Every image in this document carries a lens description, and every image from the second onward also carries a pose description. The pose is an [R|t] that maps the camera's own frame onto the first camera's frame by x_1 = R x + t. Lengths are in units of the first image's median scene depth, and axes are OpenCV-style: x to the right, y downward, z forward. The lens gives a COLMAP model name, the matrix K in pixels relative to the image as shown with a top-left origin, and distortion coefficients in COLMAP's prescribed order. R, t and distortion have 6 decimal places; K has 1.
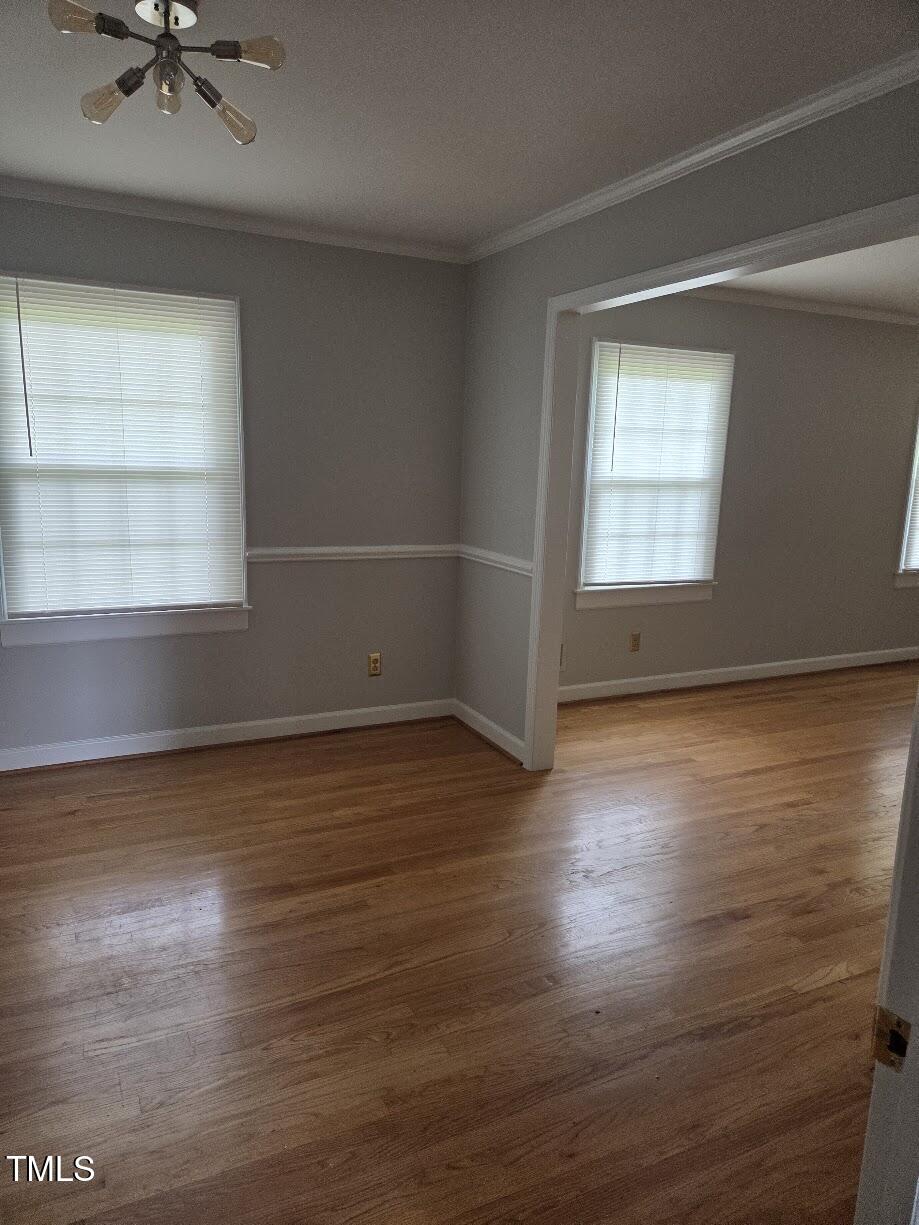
lens RADIAL K [[815.7, 0, 459.7], [0, 815.7, 612.9], [0, 0, 1]] dist [0.037836, -0.014306]
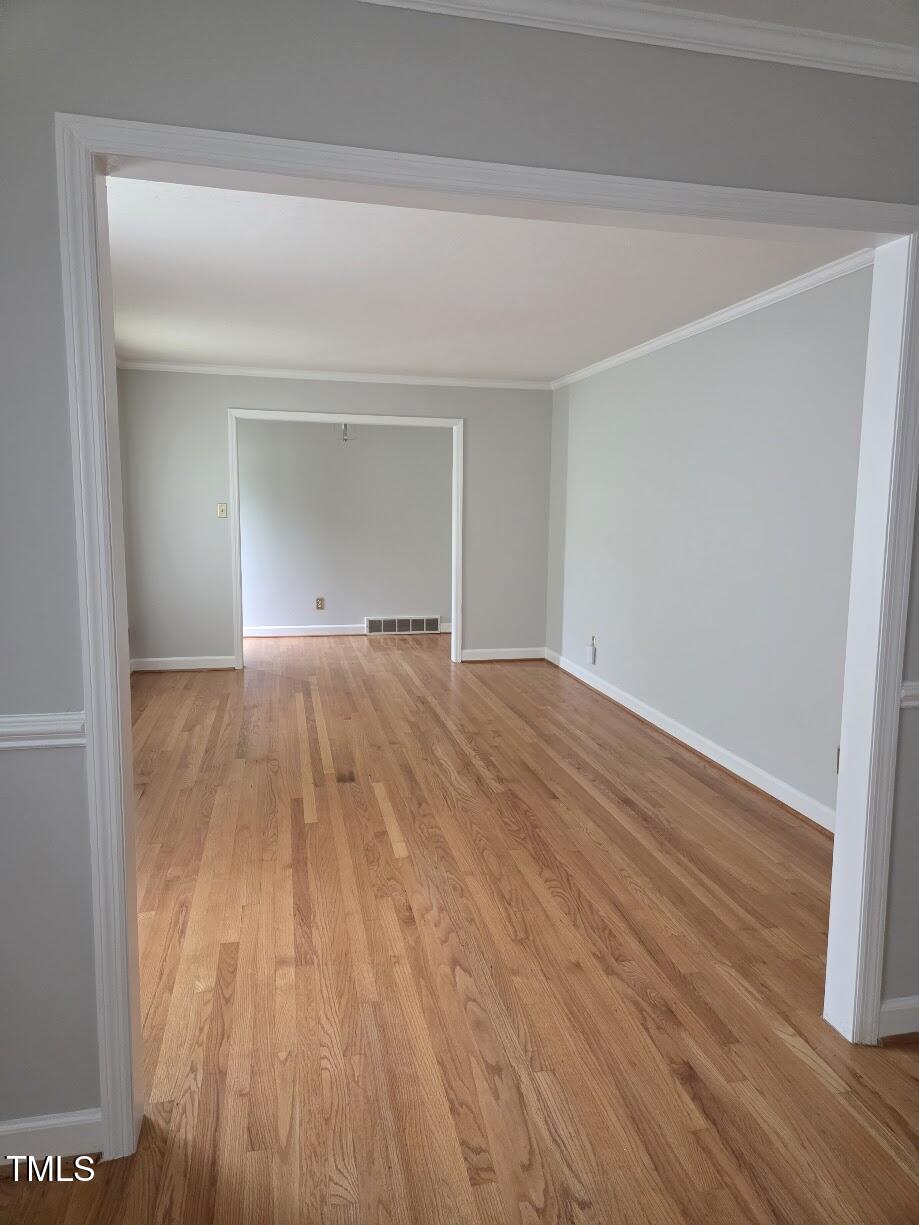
lens RADIAL K [[815.7, 0, 460.2], [0, 815.7, 608.4], [0, 0, 1]] dist [0.037836, -0.014306]
pose [[0.246290, -0.150867, 0.957382, -0.276764], [0.184544, 0.977038, 0.106490, -0.126485], [-0.951465, 0.150452, 0.268476, 0.674142]]
